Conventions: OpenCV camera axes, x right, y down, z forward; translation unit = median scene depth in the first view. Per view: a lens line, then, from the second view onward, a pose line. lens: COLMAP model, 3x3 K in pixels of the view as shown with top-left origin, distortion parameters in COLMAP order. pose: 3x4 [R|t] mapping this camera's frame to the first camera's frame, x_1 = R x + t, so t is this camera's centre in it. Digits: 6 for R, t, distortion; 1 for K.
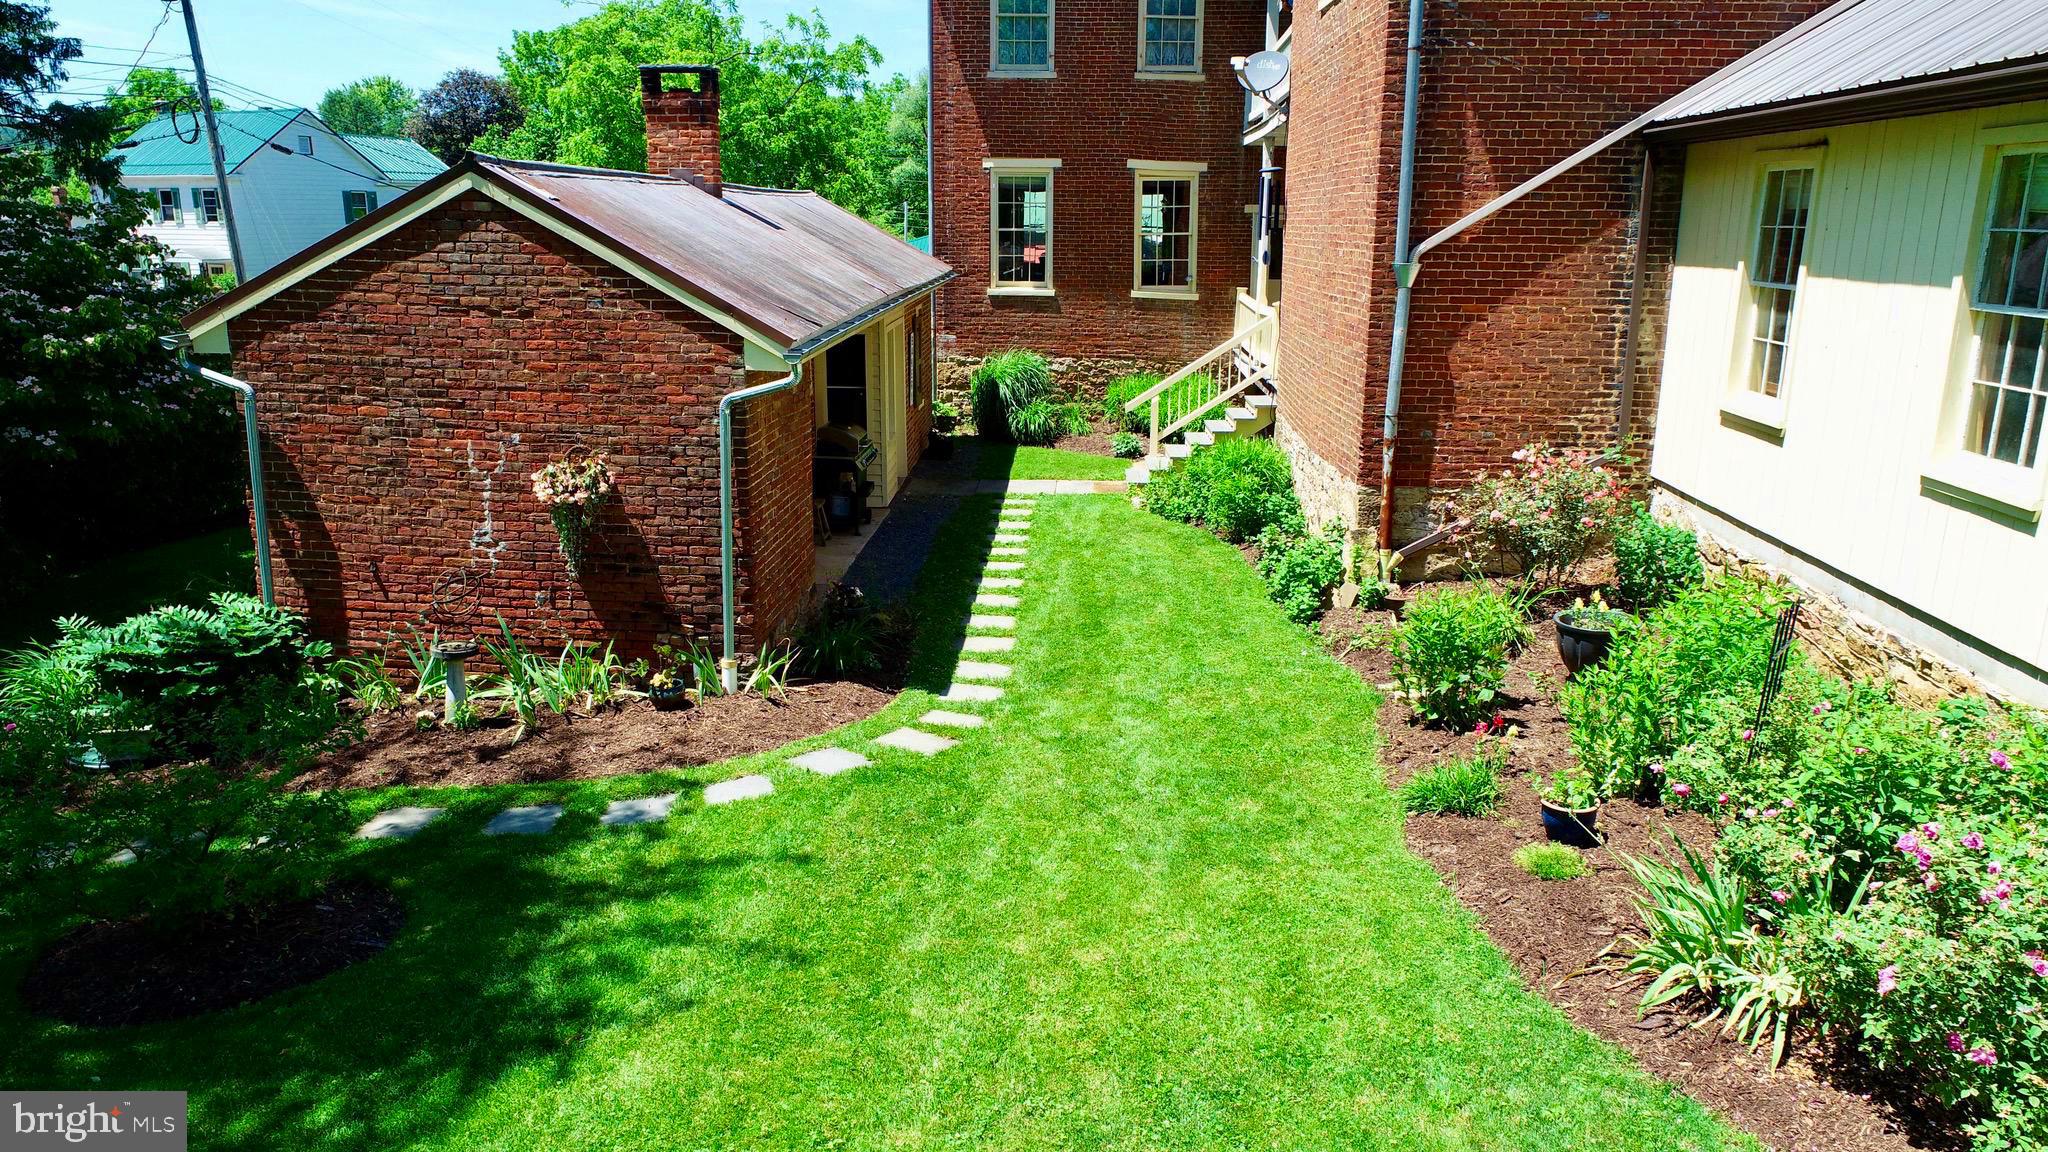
lens RADIAL K [[1389.9, 0, 1029.6], [0, 1389.9, 571.8], [0, 0, 1]] dist [-0.003306, 0.004105]
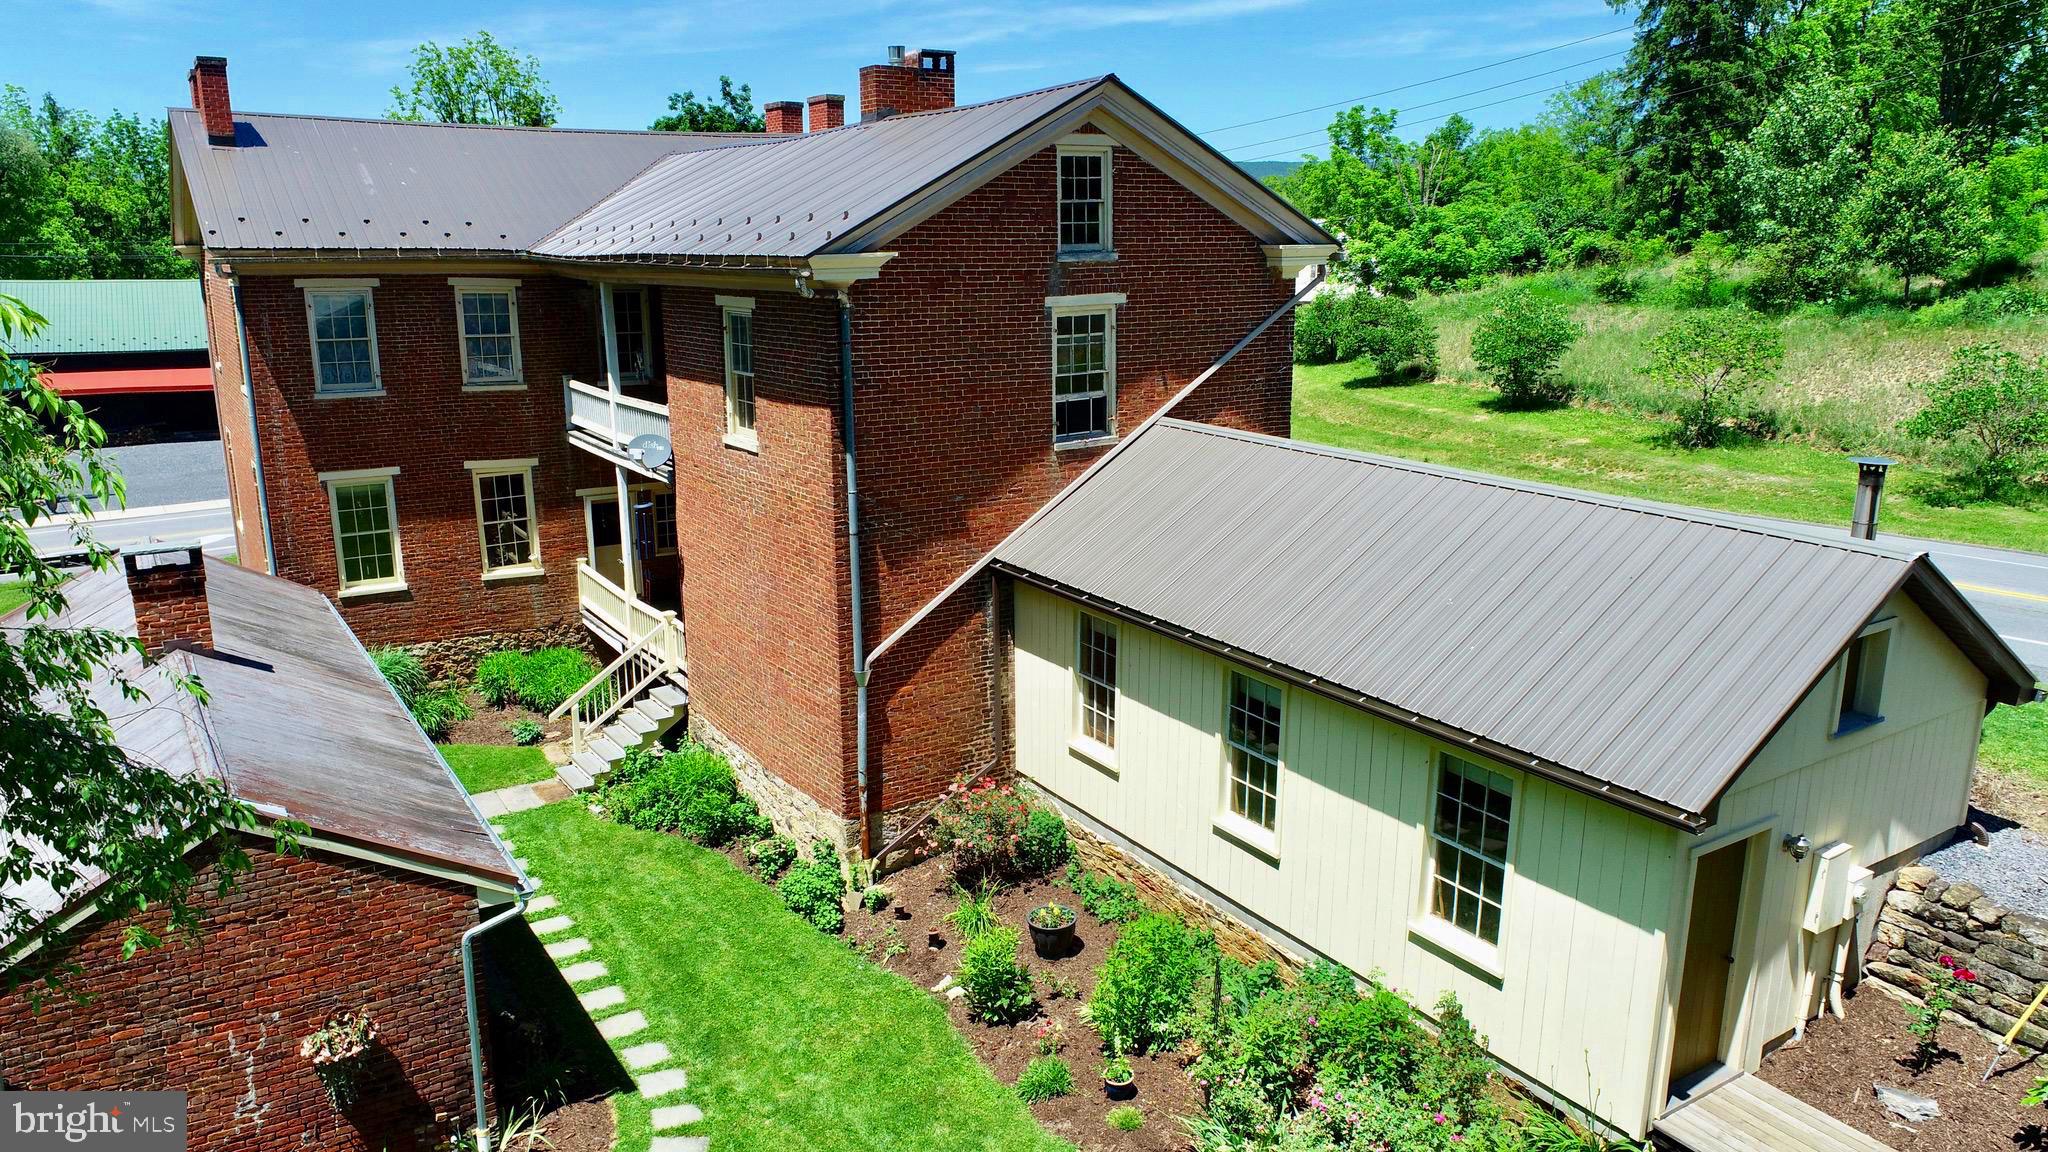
lens RADIAL K [[1389.9, 0, 1016.8], [0, 1389.9, 572.5], [0, 0, 1]] dist [-0.003306, 0.004105]
pose [[0.811978, -0.145121, 0.565360, -0.408673], [0.151637, 0.987789, 0.035770, -0.358032], [-0.563648, 0.056685, 0.824068, -0.290662]]
